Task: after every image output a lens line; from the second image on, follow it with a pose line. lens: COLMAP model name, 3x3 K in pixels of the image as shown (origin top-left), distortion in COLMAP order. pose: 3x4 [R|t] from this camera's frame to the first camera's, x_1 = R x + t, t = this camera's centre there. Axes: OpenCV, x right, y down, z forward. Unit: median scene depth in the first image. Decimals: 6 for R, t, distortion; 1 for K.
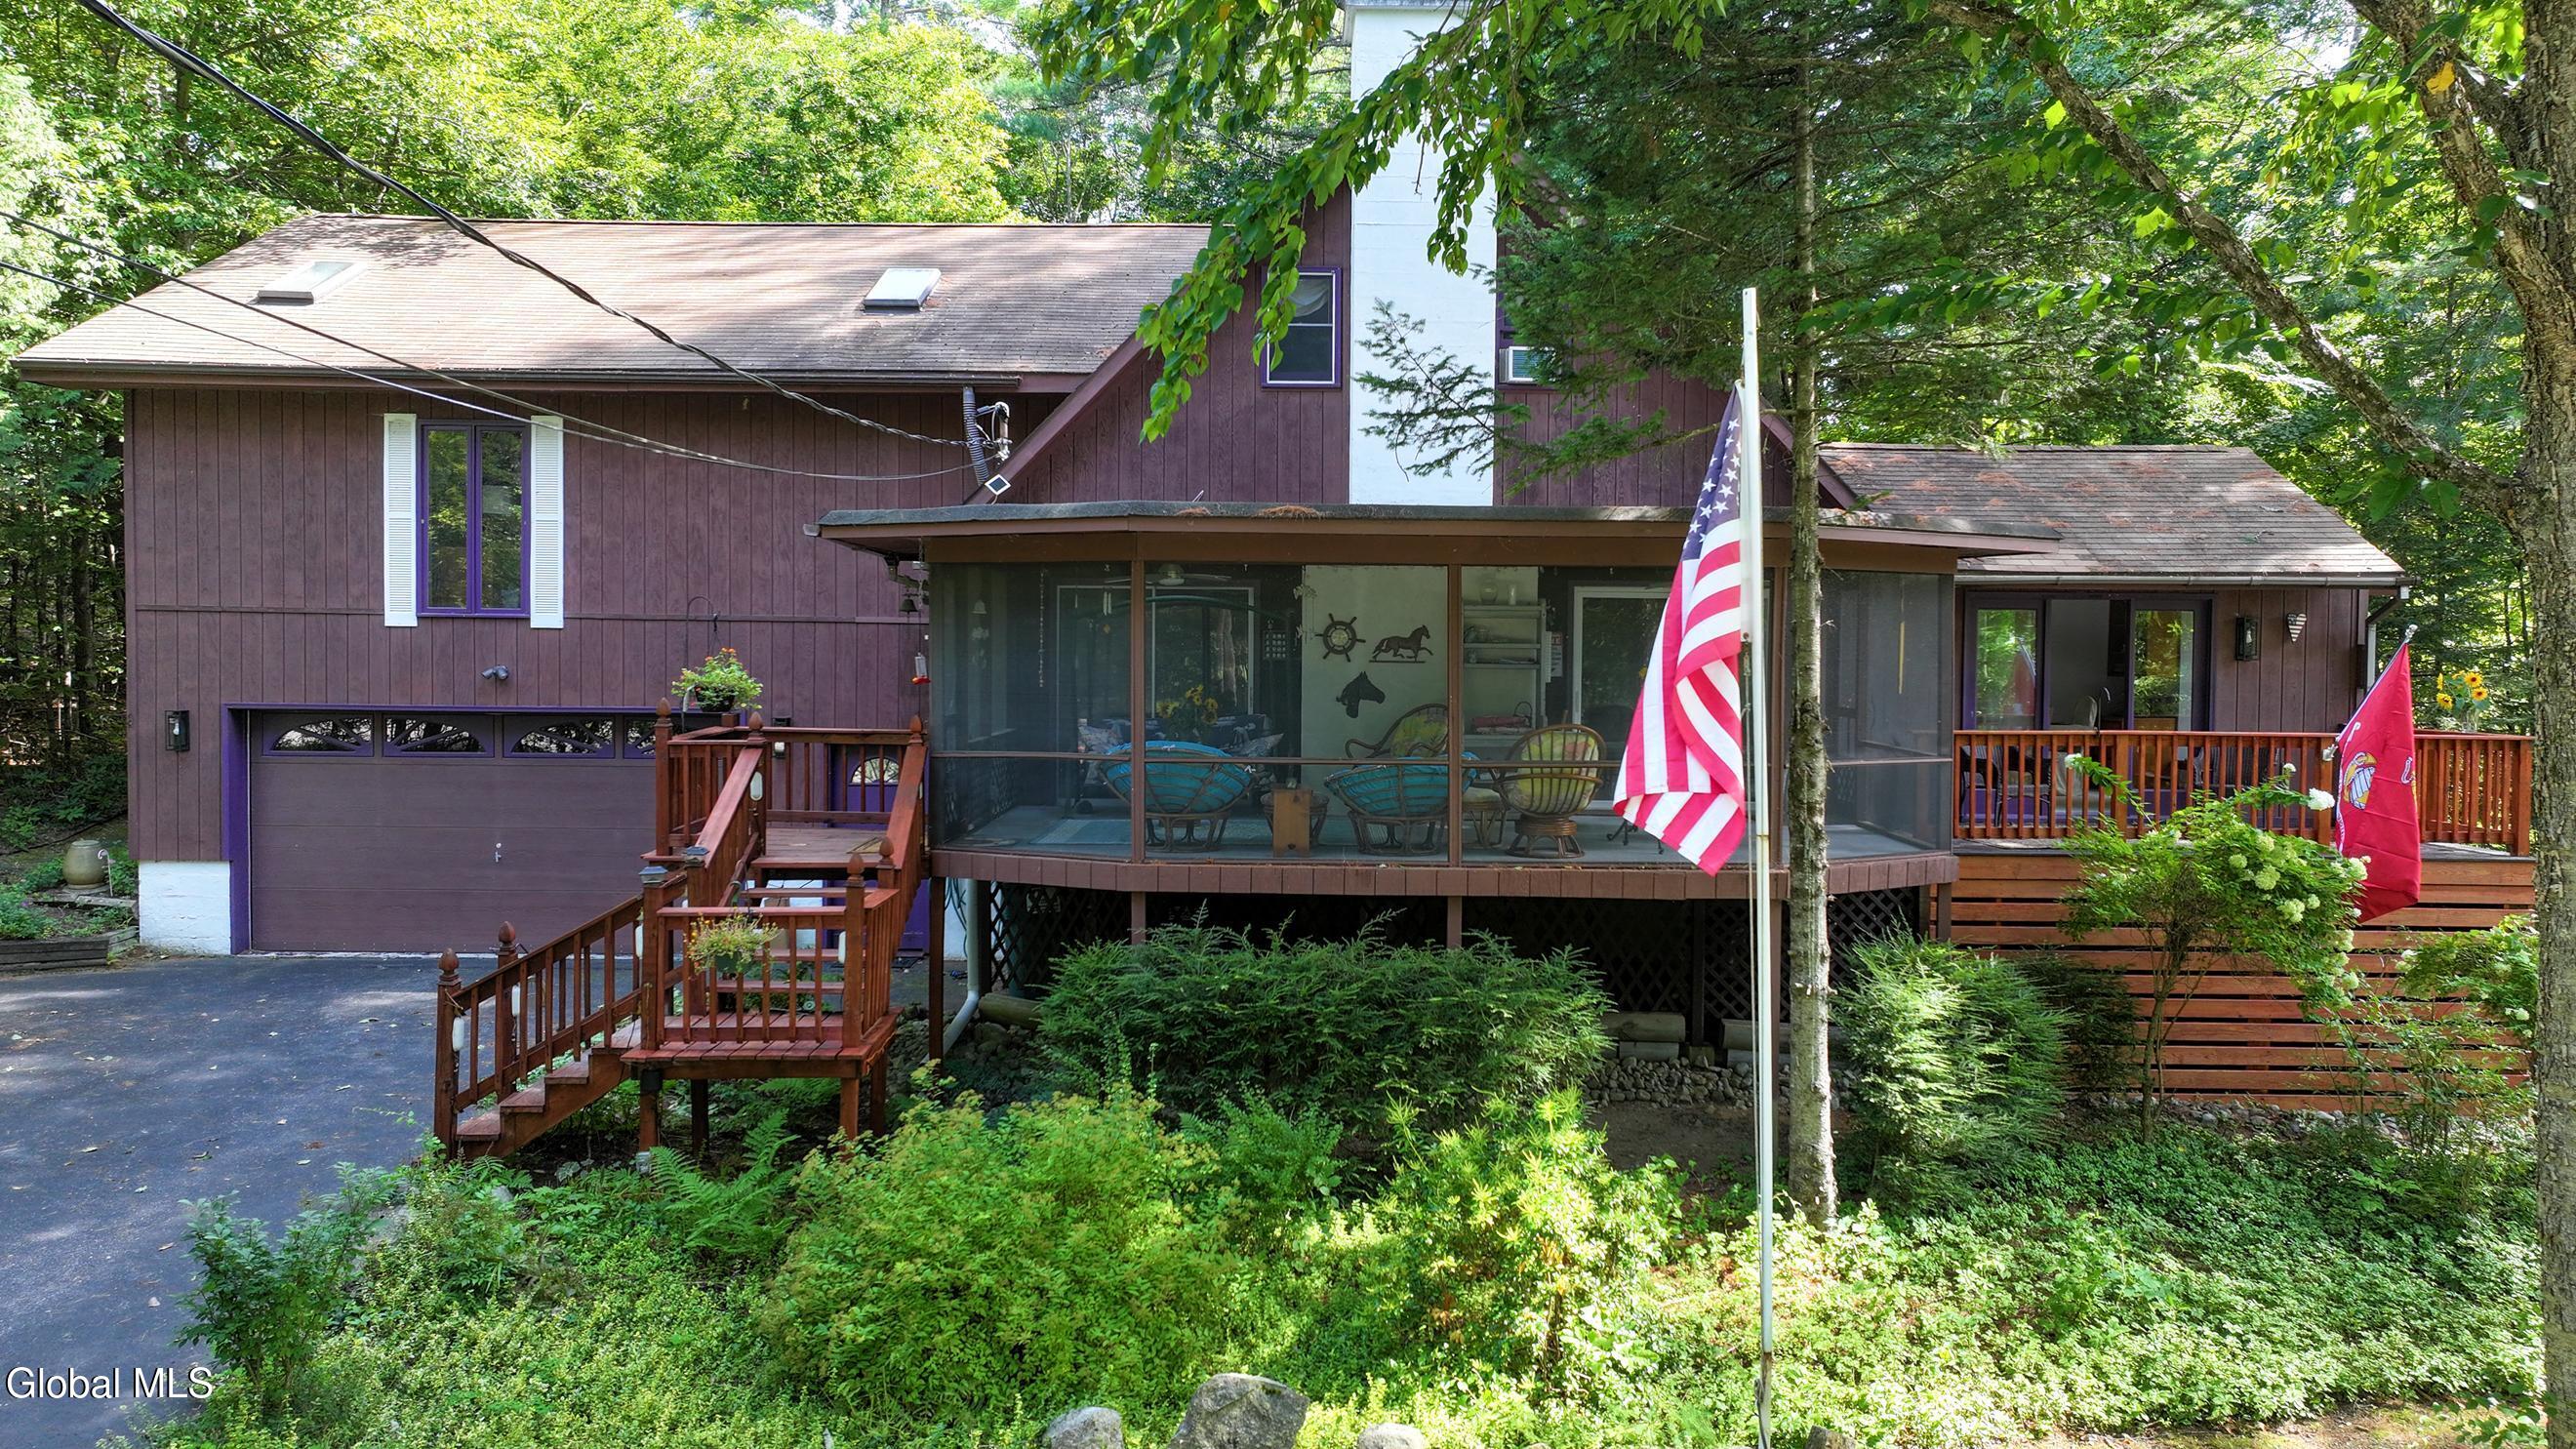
lens RADIAL K [[1812.9, 0, 1309.0], [0, 1812.9, 747.6], [0, 0, 1]] dist [0.004120, -0.001906]
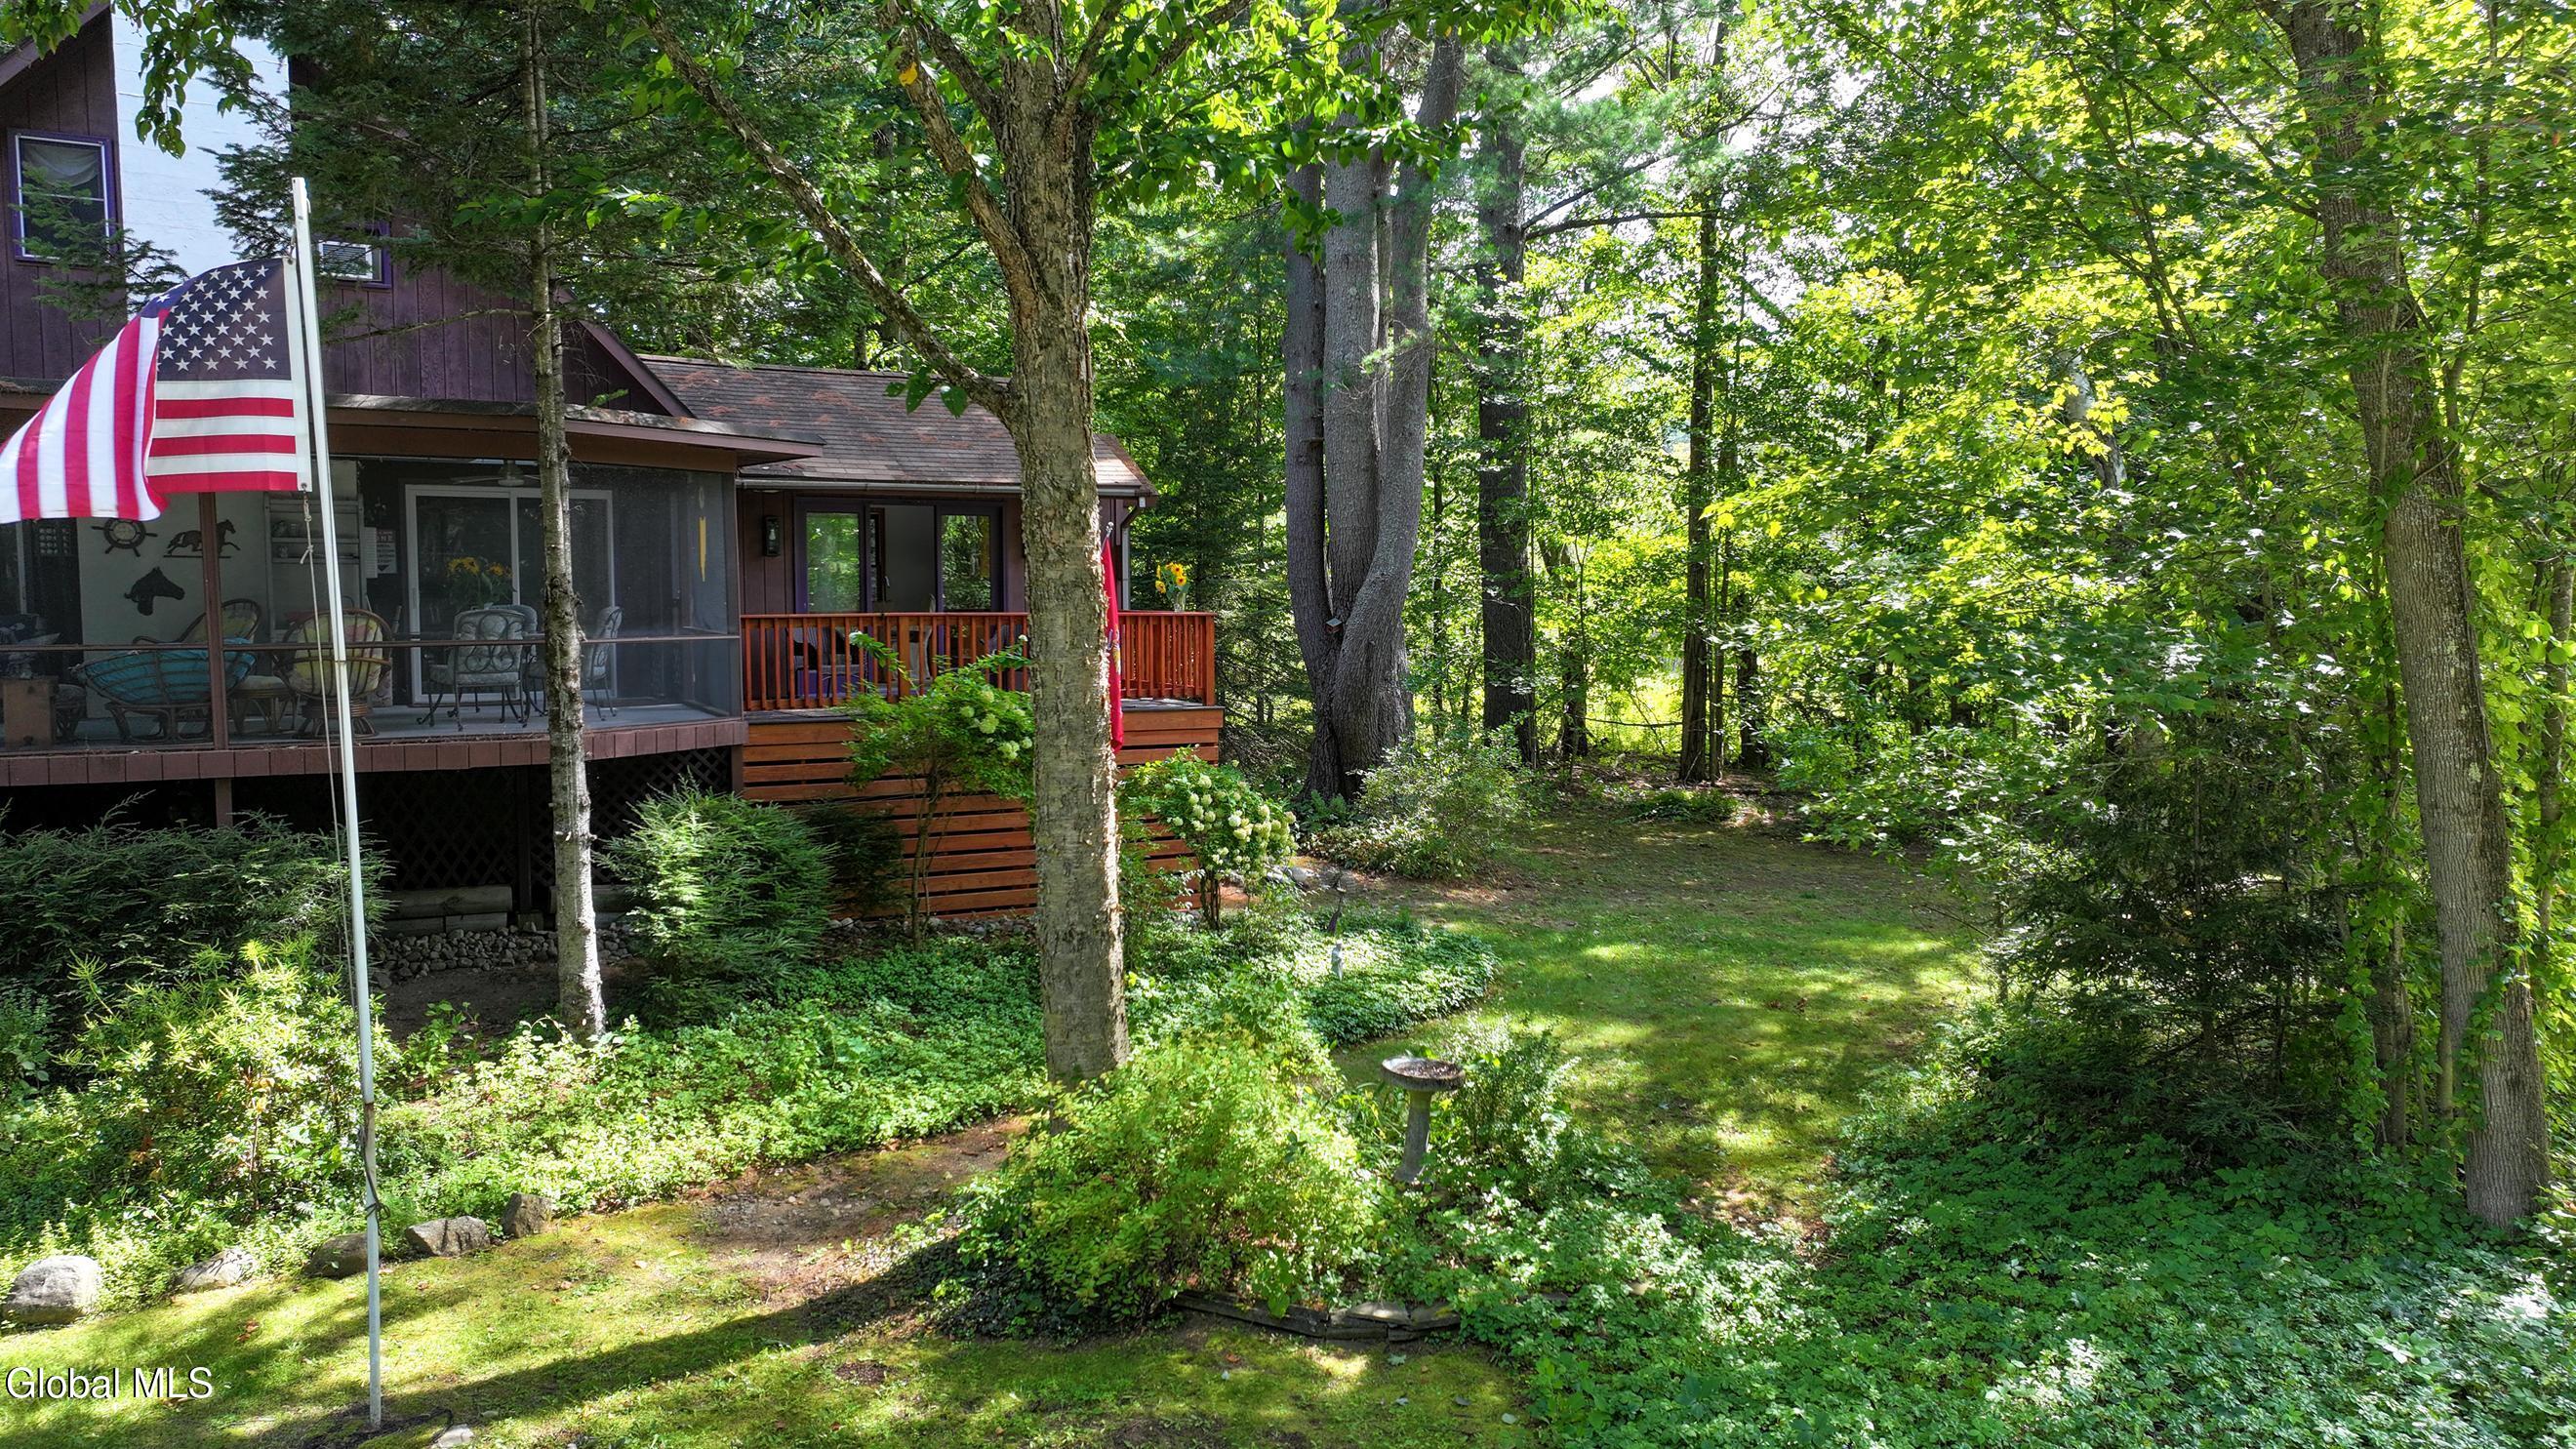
lens RADIAL K [[1783.0, 0, 1280.6], [0, 1783.0, 736.6], [0, 0, 1]] dist [0.002060, 0.004447]
pose [[0.878463, -0.047683, 0.475425, 0.135339], [0.032790, 0.998678, 0.039575, 0.041214], [-0.476684, -0.019176, 0.878866, -0.166296]]
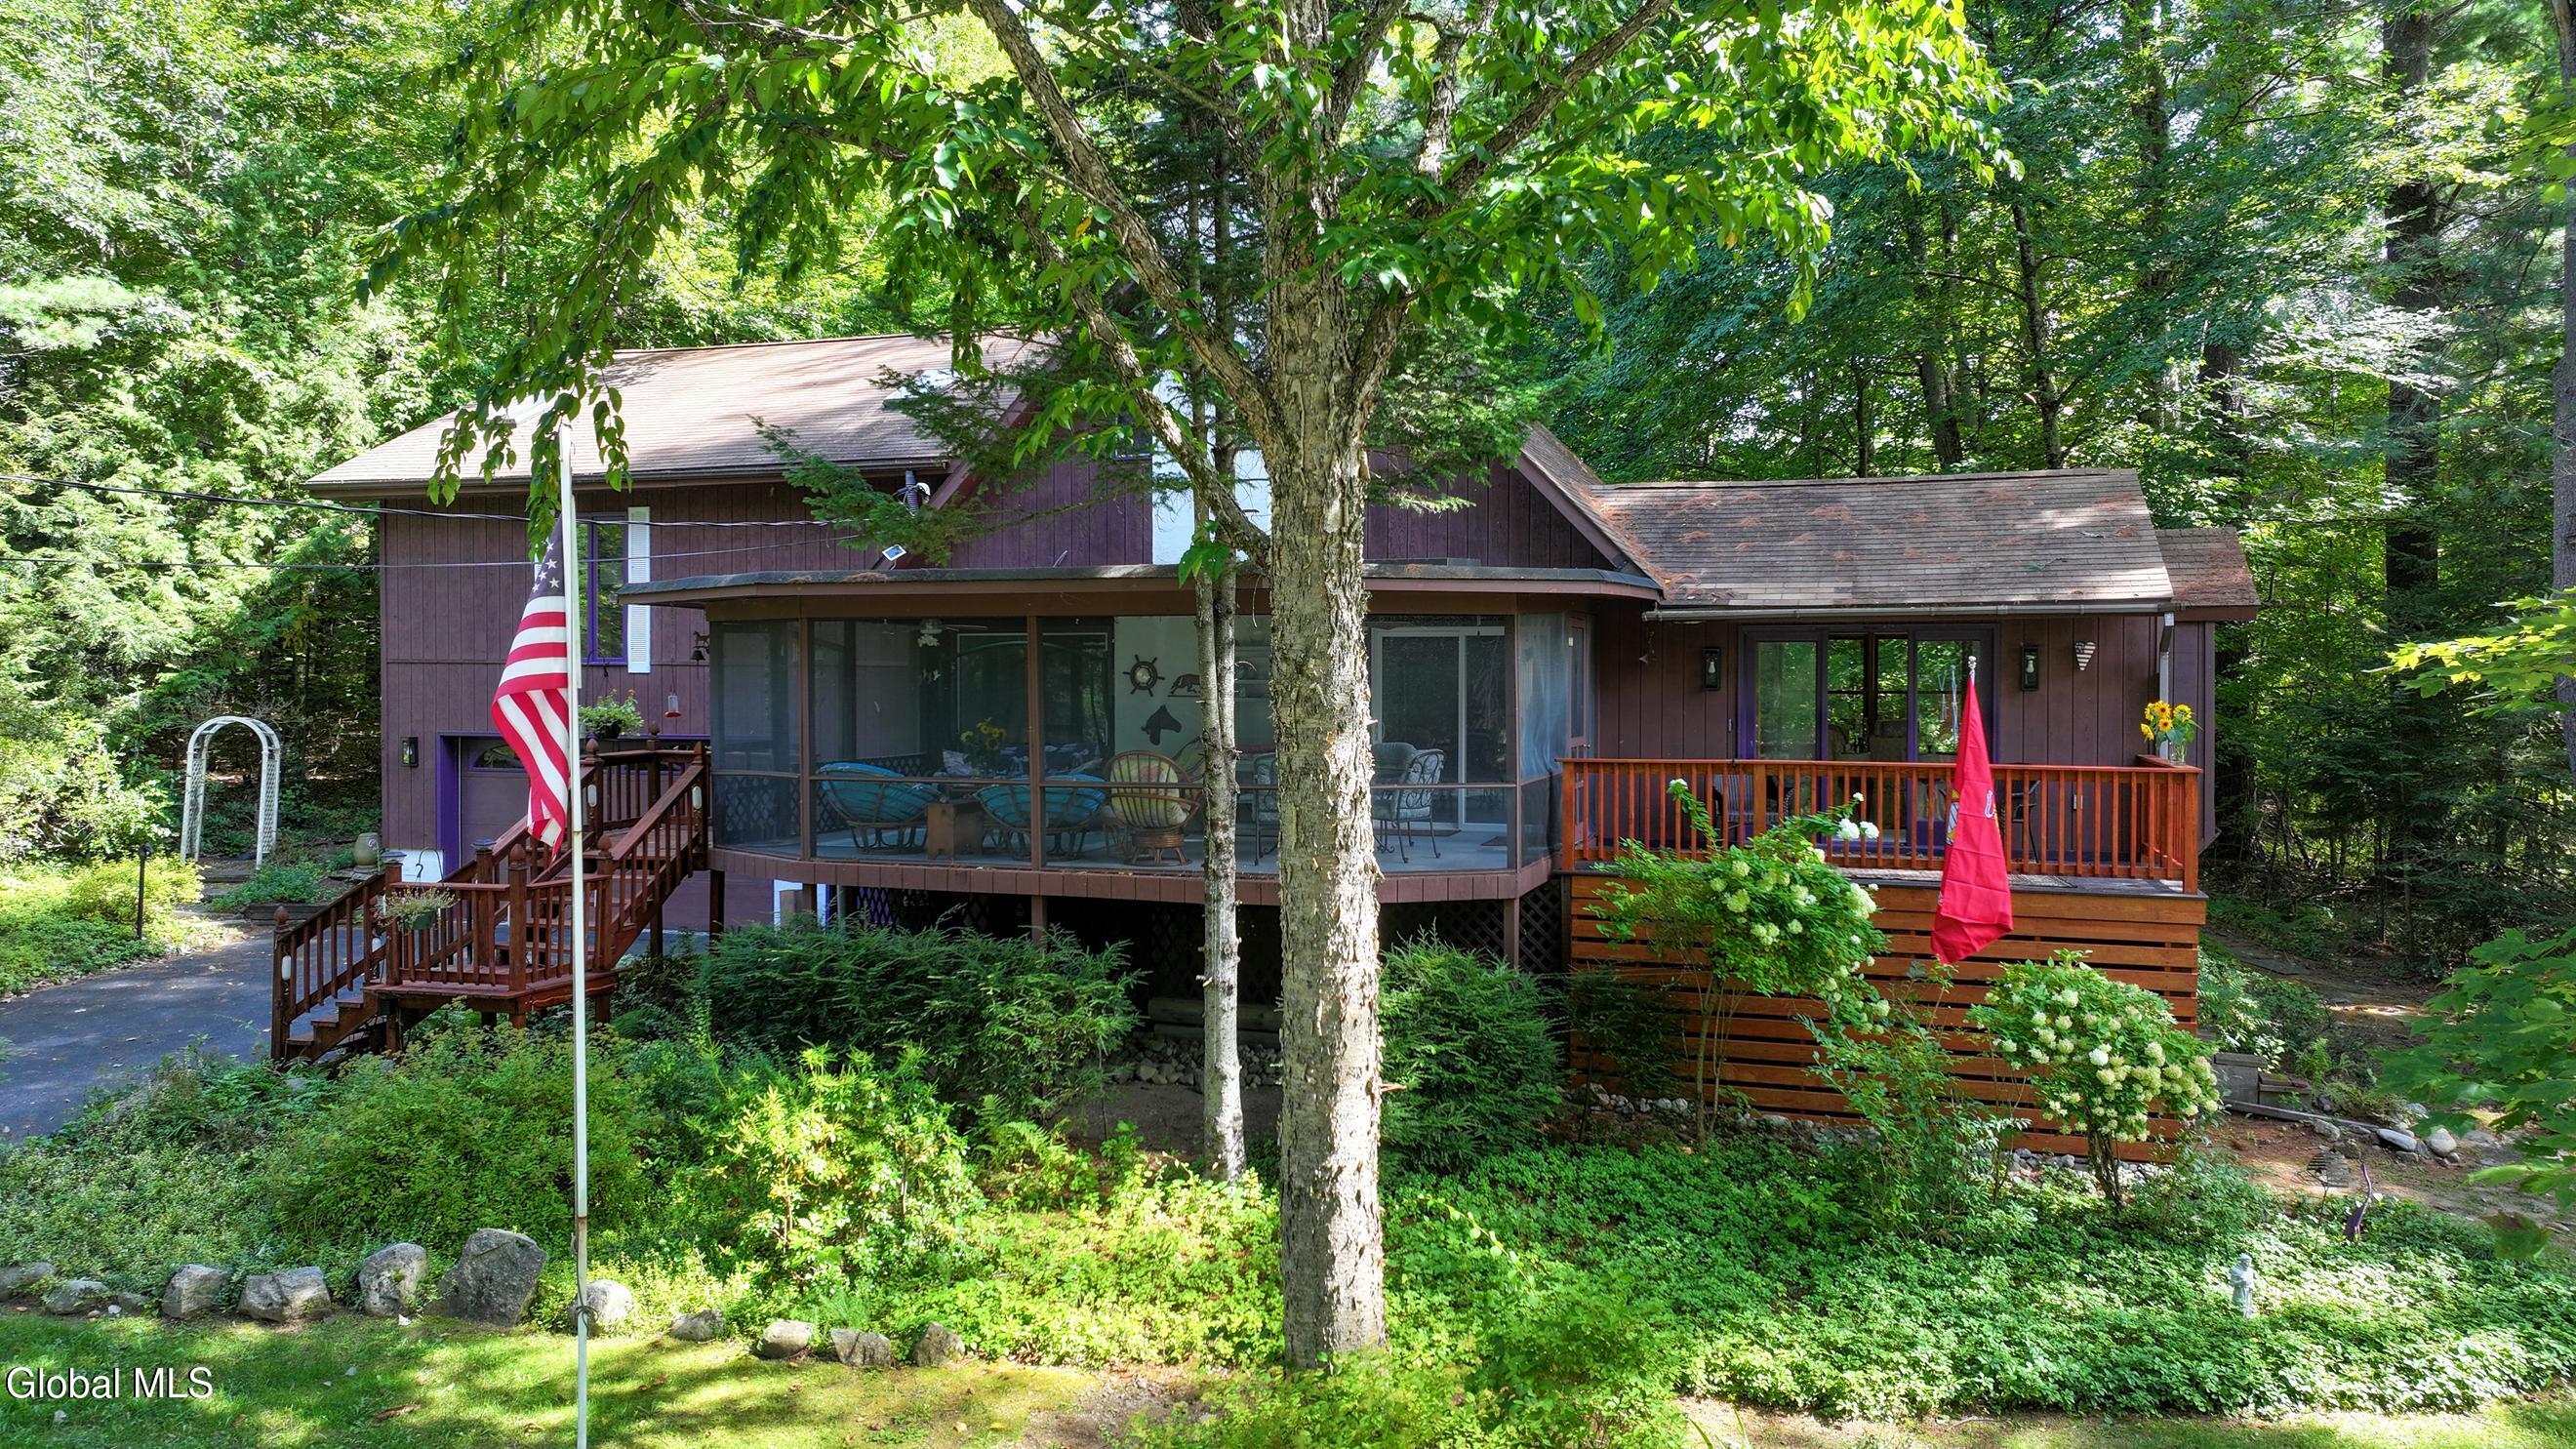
lens RADIAL K [[1760.1, 0, 1281.5], [0, 1760.1, 719.0], [0, 0, 1]] dist [0.004034, 0.000050]
pose [[0.948189, -0.000940, -0.317707, 0.639458], [-0.009483, 0.999466, -0.031257, 0.001300], [0.317566, 0.032650, 0.947674, -0.045992]]
